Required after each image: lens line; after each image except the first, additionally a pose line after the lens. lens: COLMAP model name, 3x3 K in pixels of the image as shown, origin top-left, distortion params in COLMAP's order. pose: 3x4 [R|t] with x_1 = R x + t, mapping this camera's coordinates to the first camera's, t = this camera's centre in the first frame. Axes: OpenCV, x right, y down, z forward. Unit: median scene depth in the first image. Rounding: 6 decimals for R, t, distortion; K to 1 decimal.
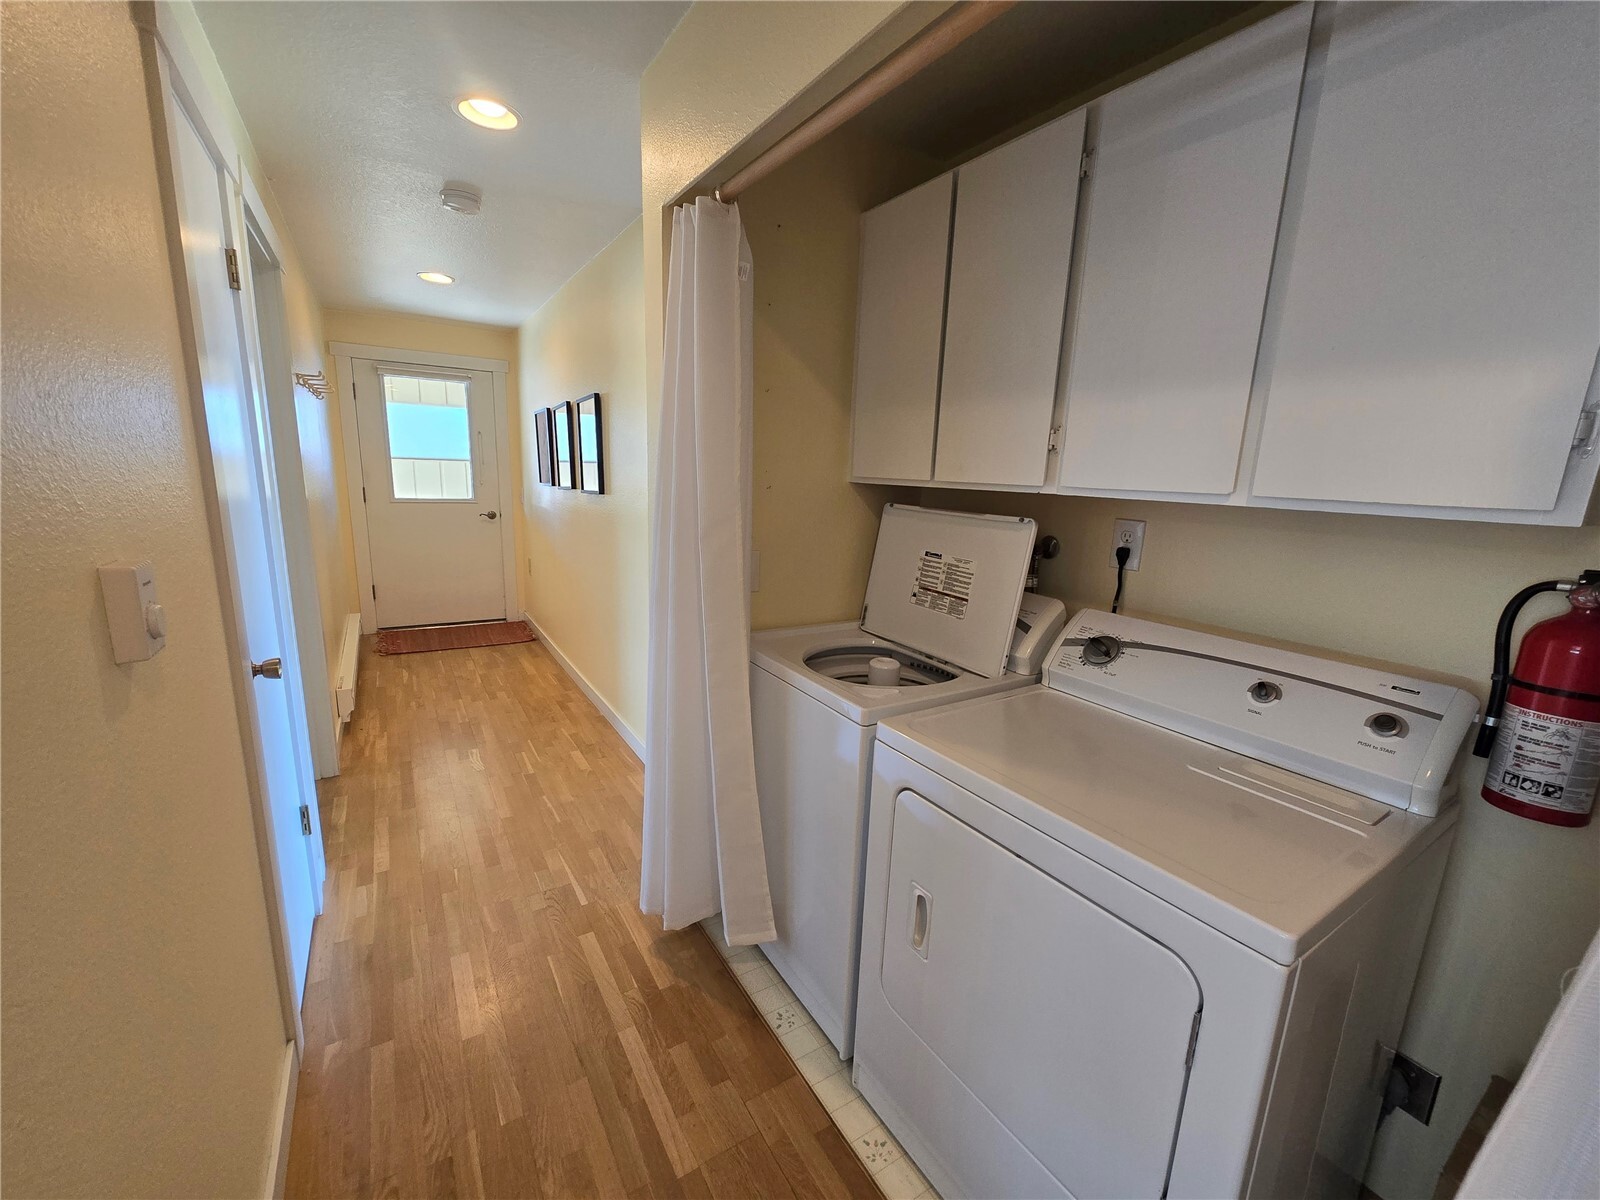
lens RADIAL K [[653.8, 0, 803.6], [0, 653.8, 608.6], [0, 0, 1]] dist [0.000177, -0.000431]
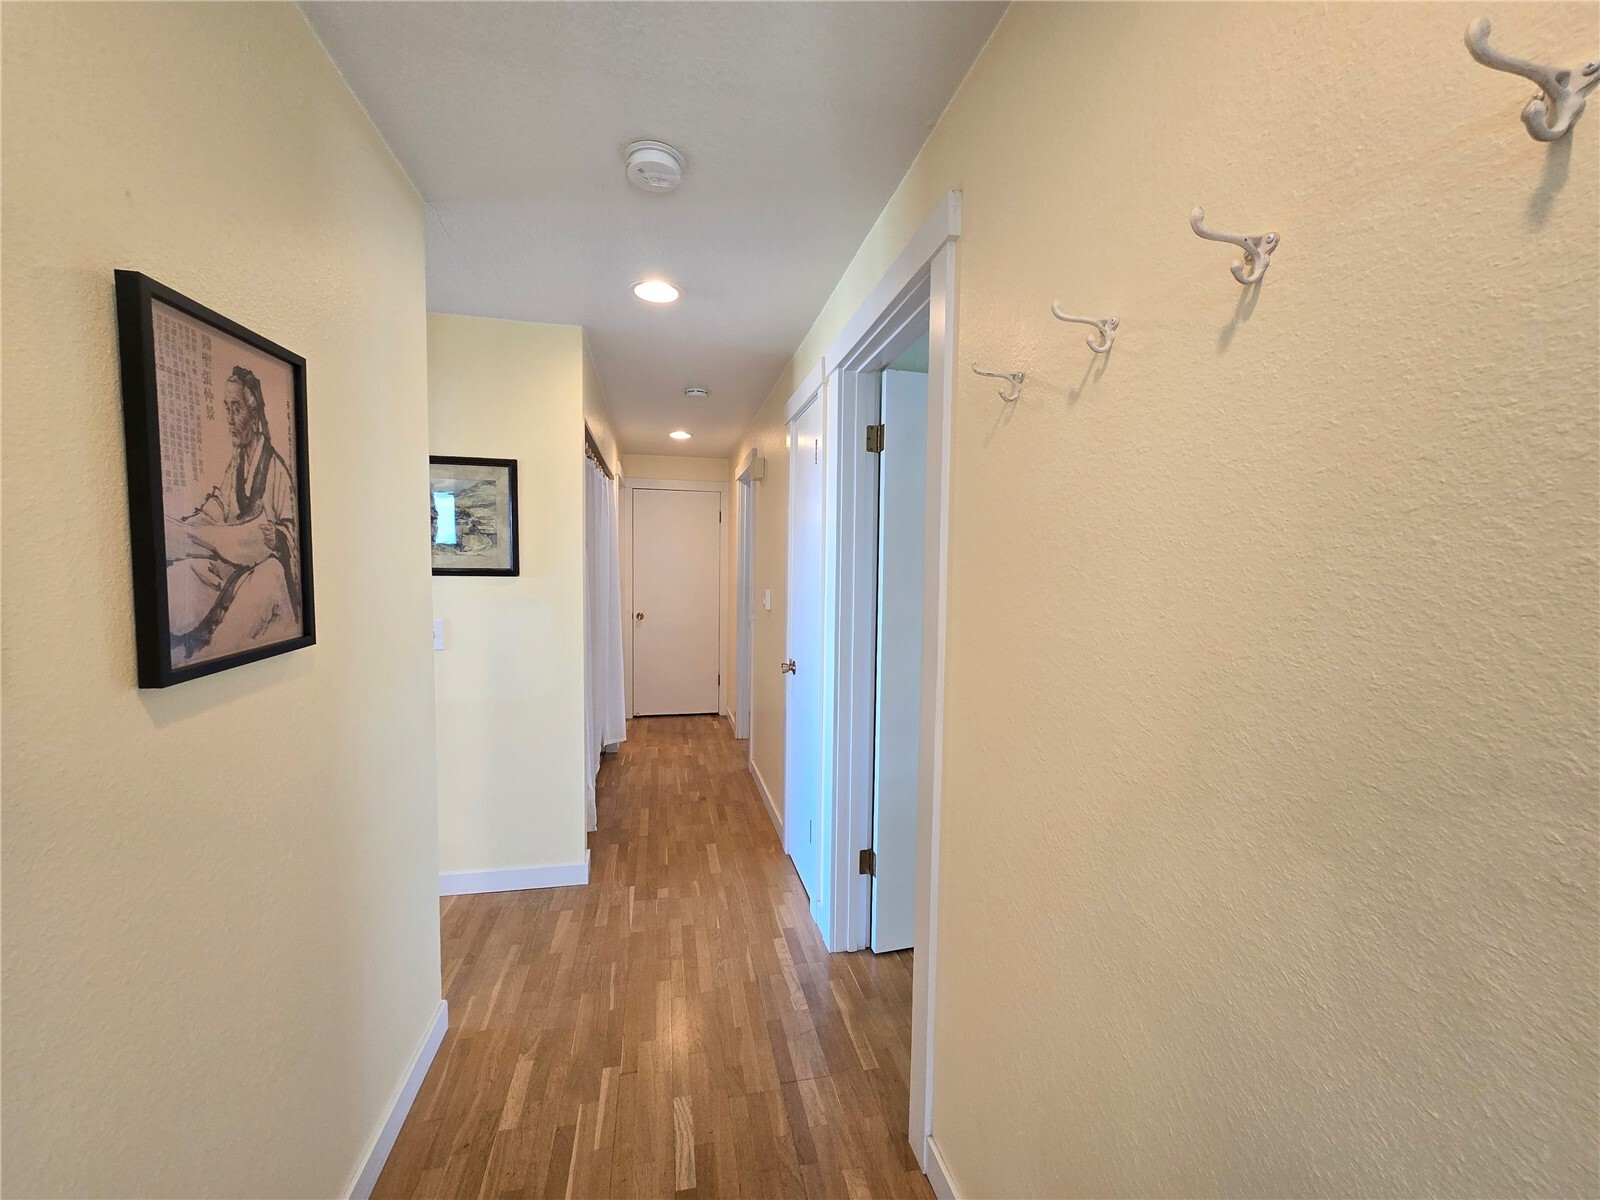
lens RADIAL K [[653.8, 0, 803.6], [0, 653.8, 608.6], [0, 0, 1]] dist [0.000177, -0.000431]
pose [[-0.938566, -0.071749, 0.337559, -0.977743], [0.023643, 0.962481, 0.270317, -0.407078], [-0.344289, 0.261692, -0.901655, 1.763492]]
